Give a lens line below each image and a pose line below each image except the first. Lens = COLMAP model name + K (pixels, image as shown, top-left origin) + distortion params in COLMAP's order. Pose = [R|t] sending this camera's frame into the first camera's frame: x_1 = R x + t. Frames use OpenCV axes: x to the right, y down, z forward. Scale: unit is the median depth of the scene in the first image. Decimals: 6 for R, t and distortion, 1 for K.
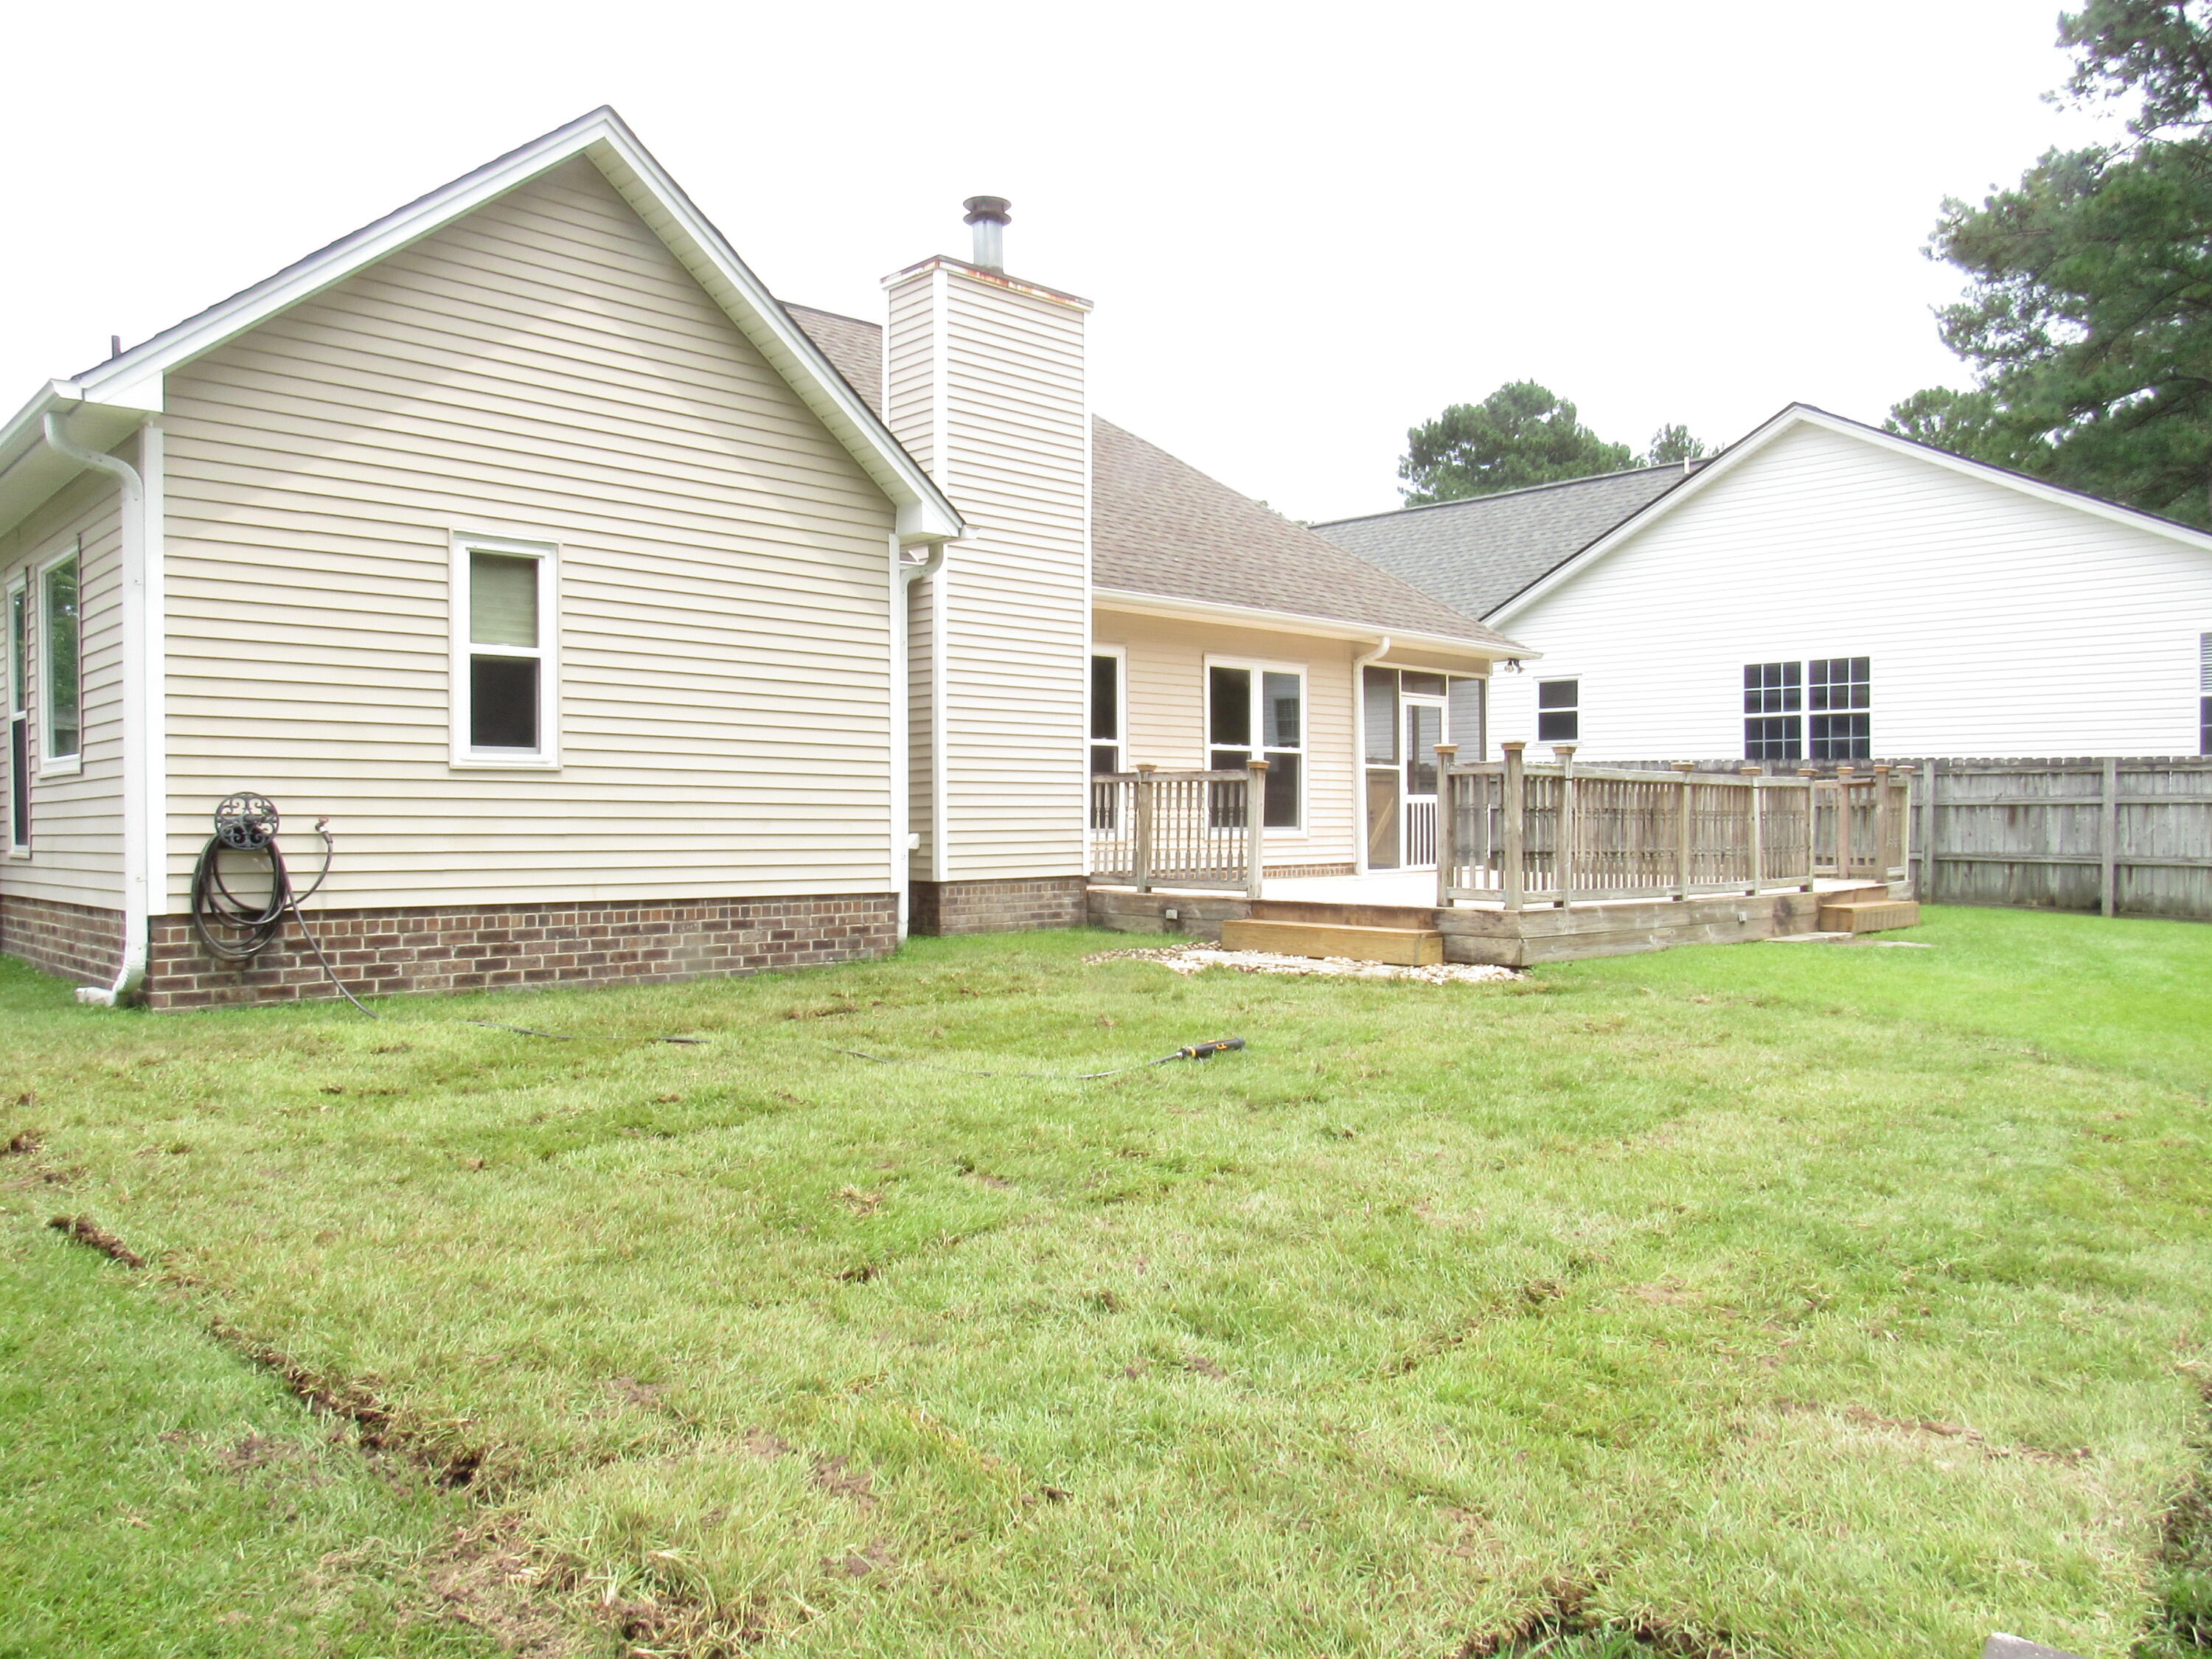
lens RADIAL K [[1609.0, 0, 1094.8], [0, 1609.0, 818.6], [0, 0, 1]] dist [-0.020763, 0.000689]
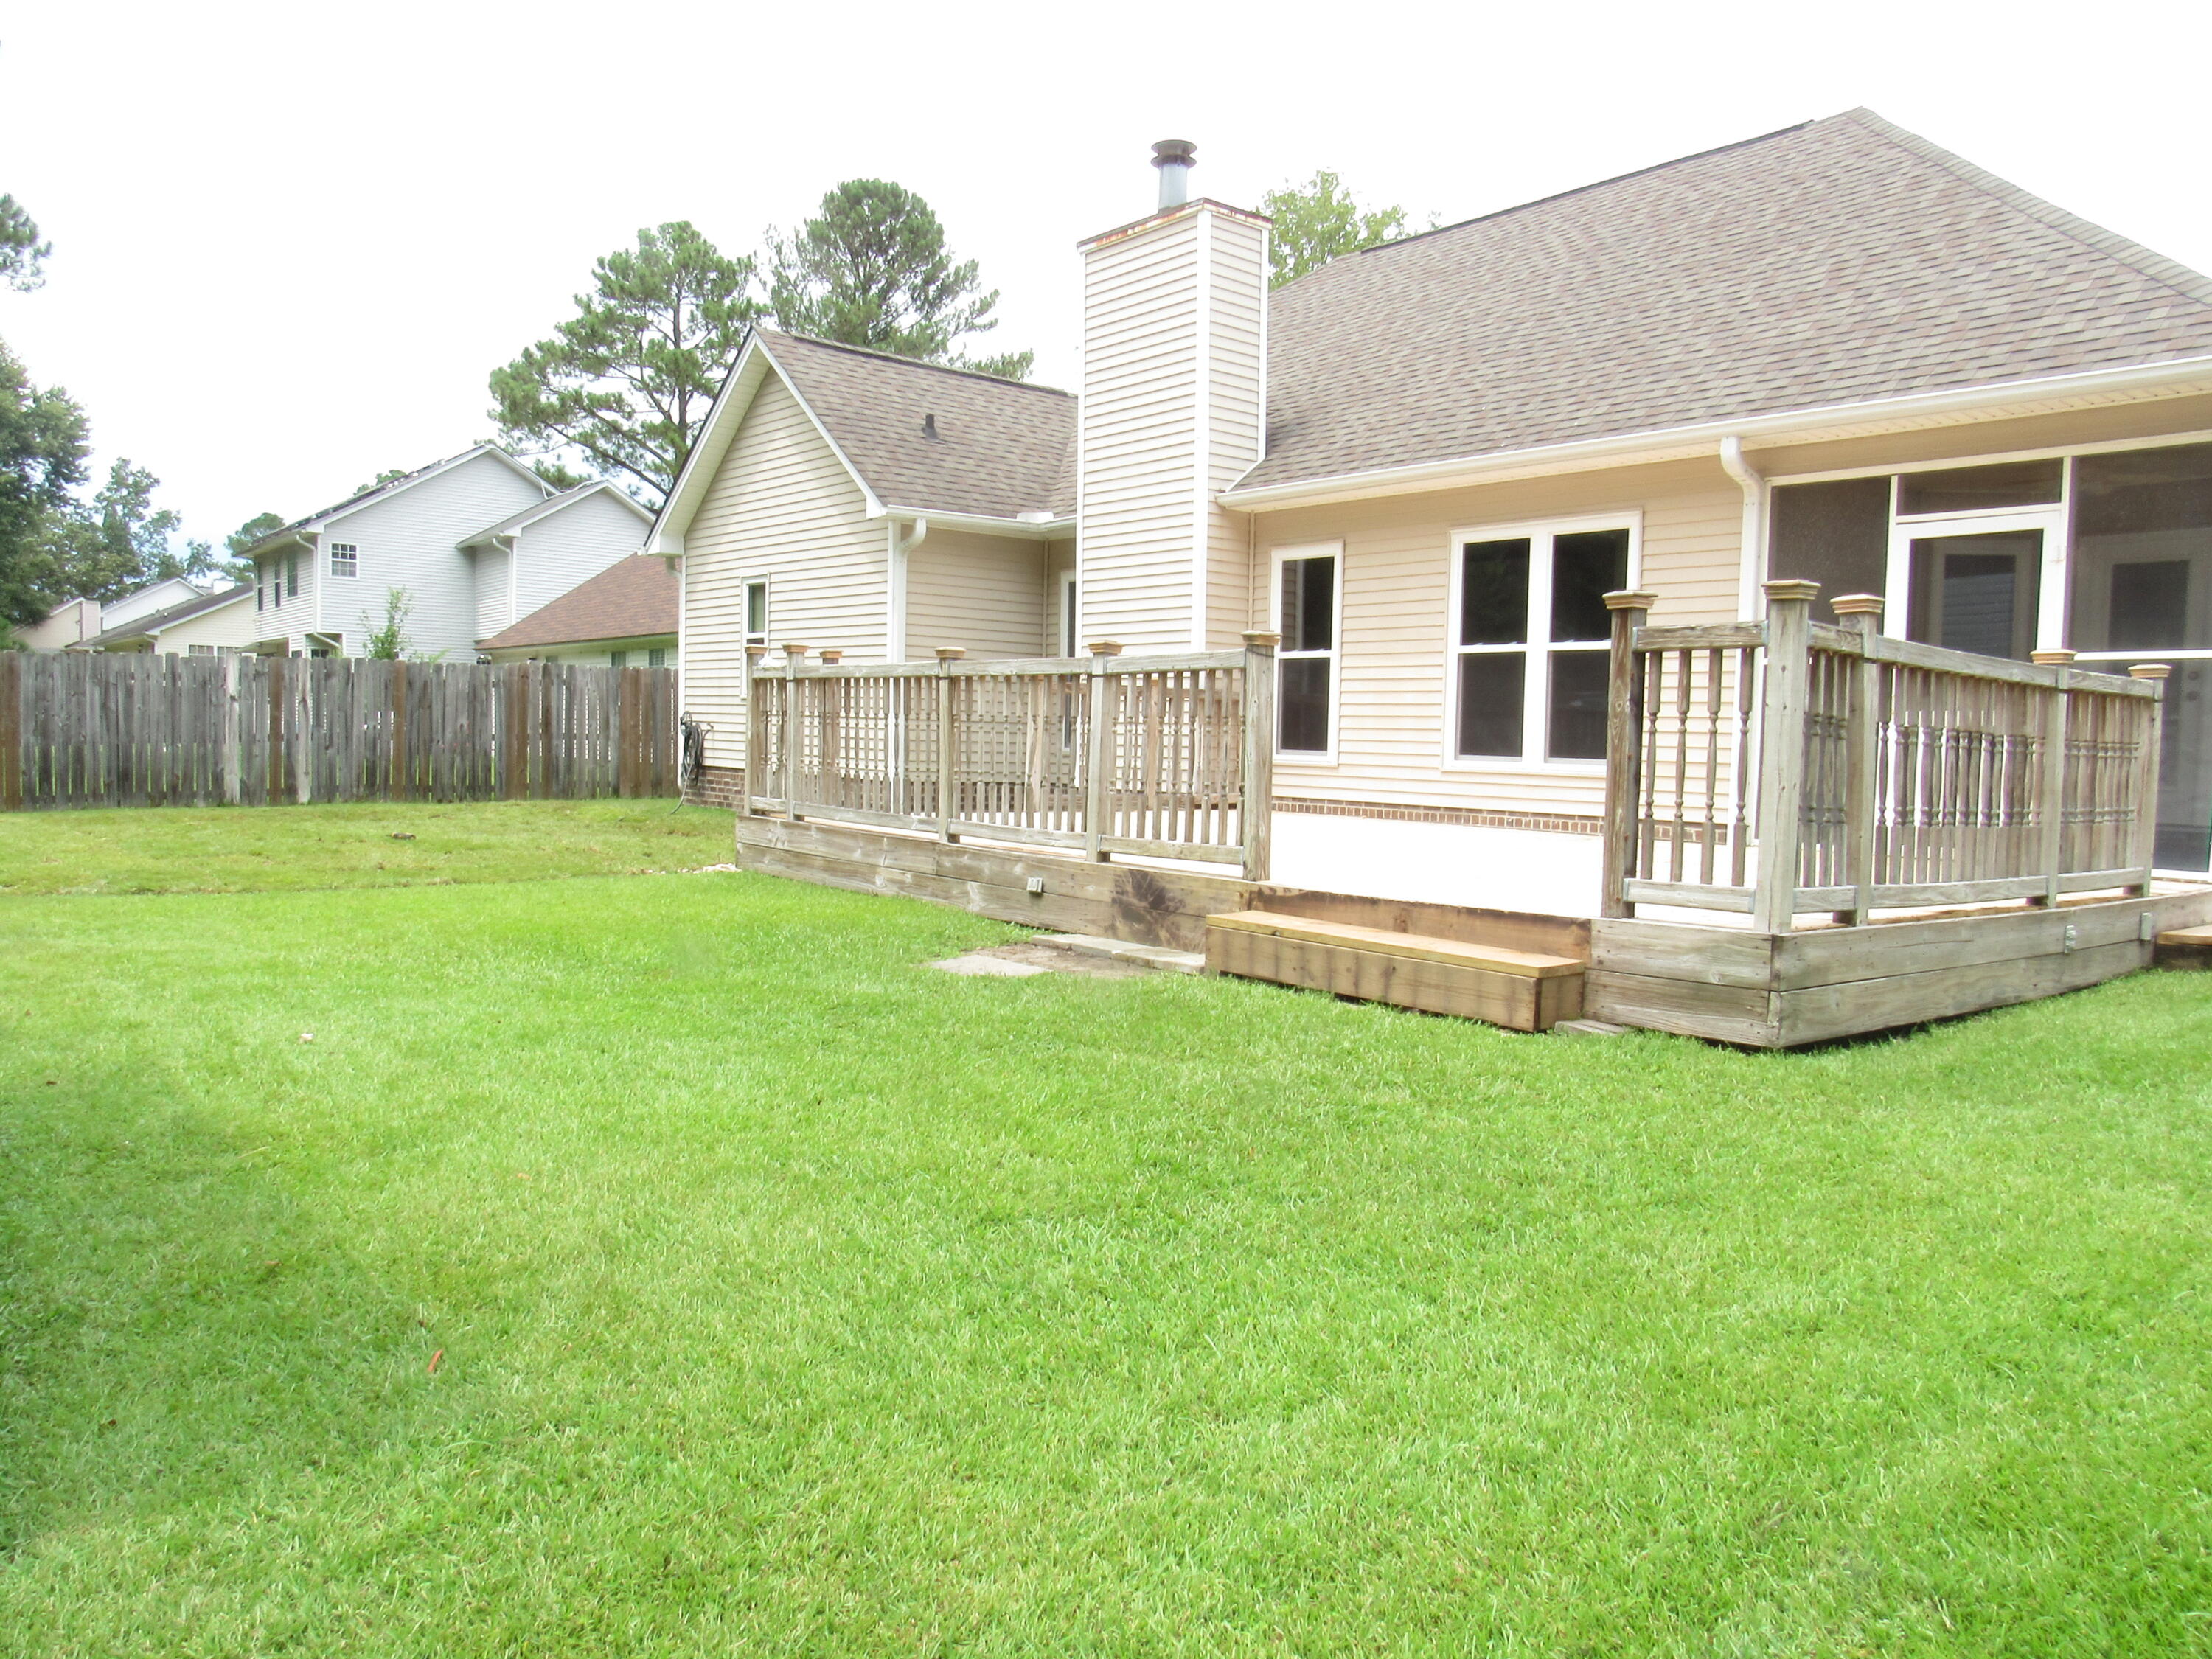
lens RADIAL K [[1609.0, 0, 1094.4], [0, 1609.0, 835.0], [0, 0, 1]] dist [-0.020763, 0.000689]
pose [[-0.085459, 0.058233, -0.994639, 0.858438], [-0.027627, 0.997768, 0.060790, 0.002007], [0.995959, 0.032674, -0.083659, 0.898043]]
